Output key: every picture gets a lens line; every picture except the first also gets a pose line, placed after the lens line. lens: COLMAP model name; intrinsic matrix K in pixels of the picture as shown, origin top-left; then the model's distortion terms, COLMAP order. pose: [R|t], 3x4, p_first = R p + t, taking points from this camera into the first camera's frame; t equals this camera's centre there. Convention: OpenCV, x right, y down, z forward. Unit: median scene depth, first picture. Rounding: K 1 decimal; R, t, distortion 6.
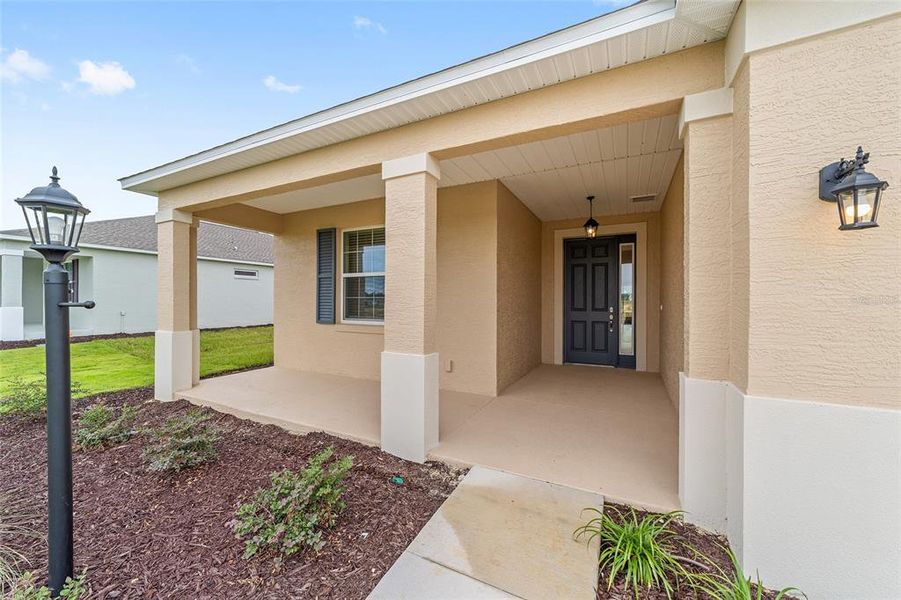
lens RADIAL K [[345.9, 0, 448.0], [0, 345.9, 300.7], [0, 0, 1]] dist [-0.017730, 0.008857]
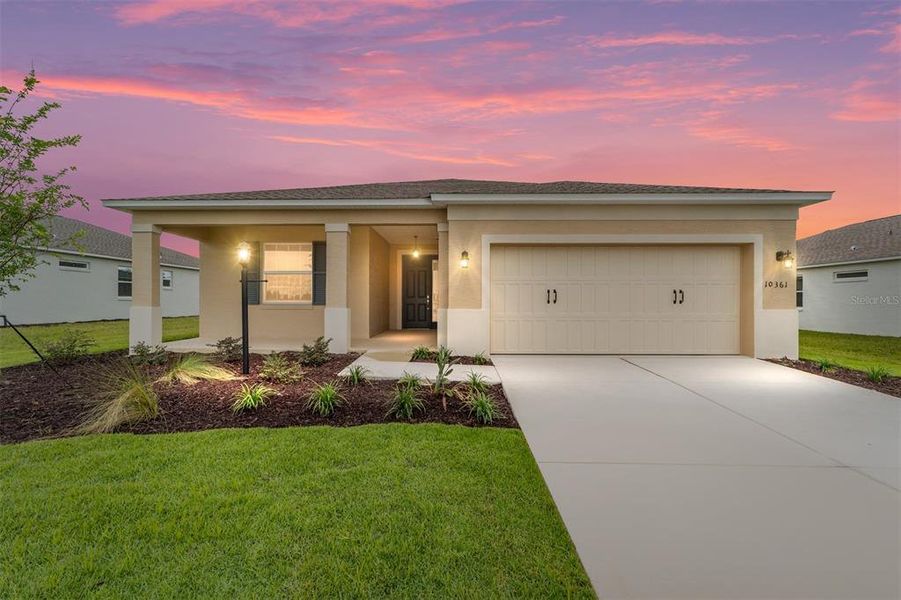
lens RADIAL K [[344.0, 0, 445.6], [0, 344.0, 302.1], [0, 0, 1]] dist [-0.002340, 0.000316]
pose [[0.901737, -0.003258, 0.432273, -0.222384], [0.002200, 0.999993, 0.002948, 0.050646], [-0.432280, -0.001708, 0.901738, -0.671425]]
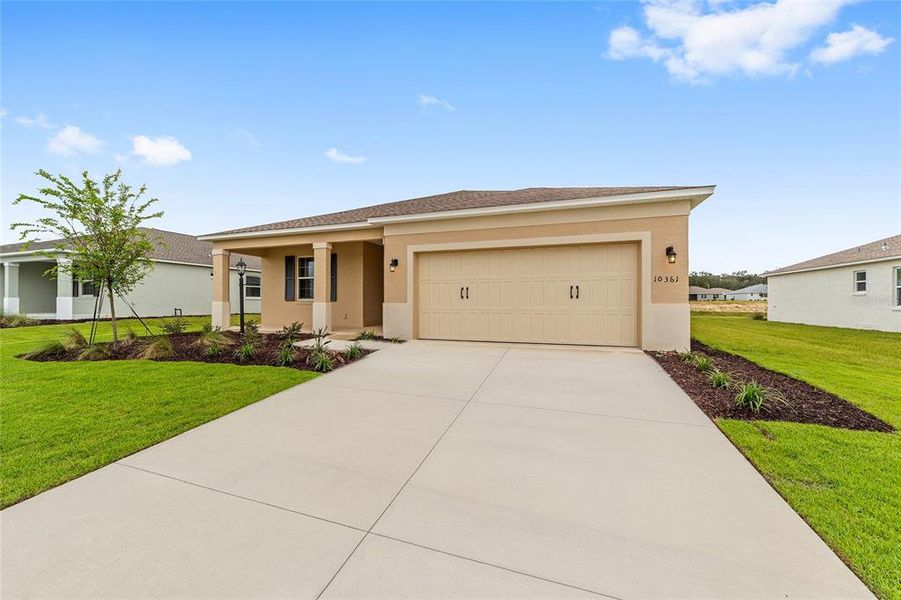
lens RADIAL K [[345.9, 0, 448.0], [0, 345.9, 300.7], [0, 0, 1]] dist [-0.017730, 0.008857]
pose [[0.991480, -0.002022, 0.130240, 0.308944], [0.002742, 0.999982, -0.005343, 0.073249], [-0.130226, 0.005655, 0.991468, -1.135323]]
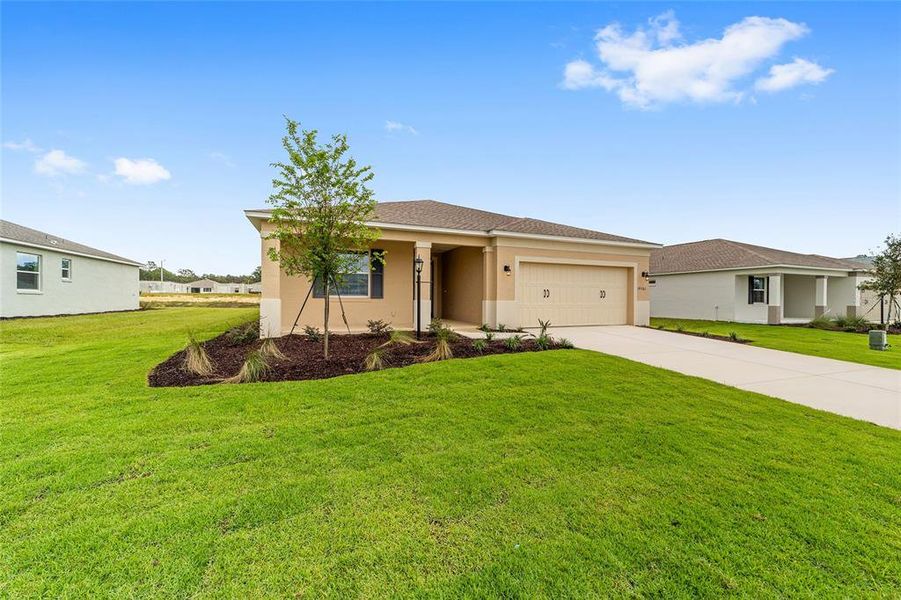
lens RADIAL K [[344.0, 0, 445.6], [0, 344.0, 302.1], [0, 0, 1]] dist [-0.002340, 0.000316]
pose [[0.669941, -0.008047, 0.742371, -1.191606], [-0.001543, 0.999924, 0.012231, 0.061651], [-0.742413, -0.009339, 0.669878, -0.677641]]
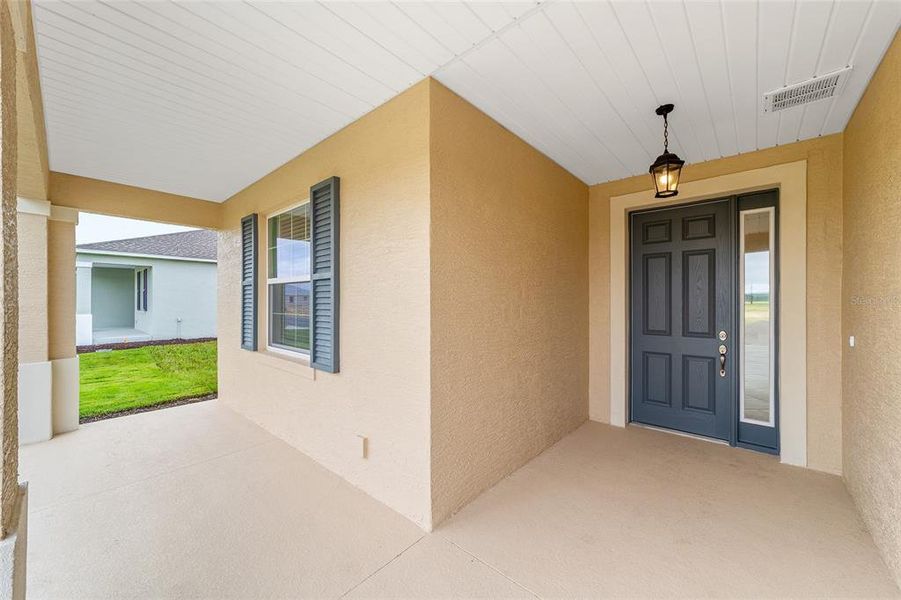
lens RADIAL K [[344.0, 0, 445.6], [0, 344.0, 302.1], [0, 0, 1]] dist [-0.002340, 0.000316]
pose [[0.966874, -0.002846, -0.255238, 0.202431], [0.002576, 0.999996, -0.001392, -0.027891], [0.255241, 0.000688, 0.966877, 0.389815]]
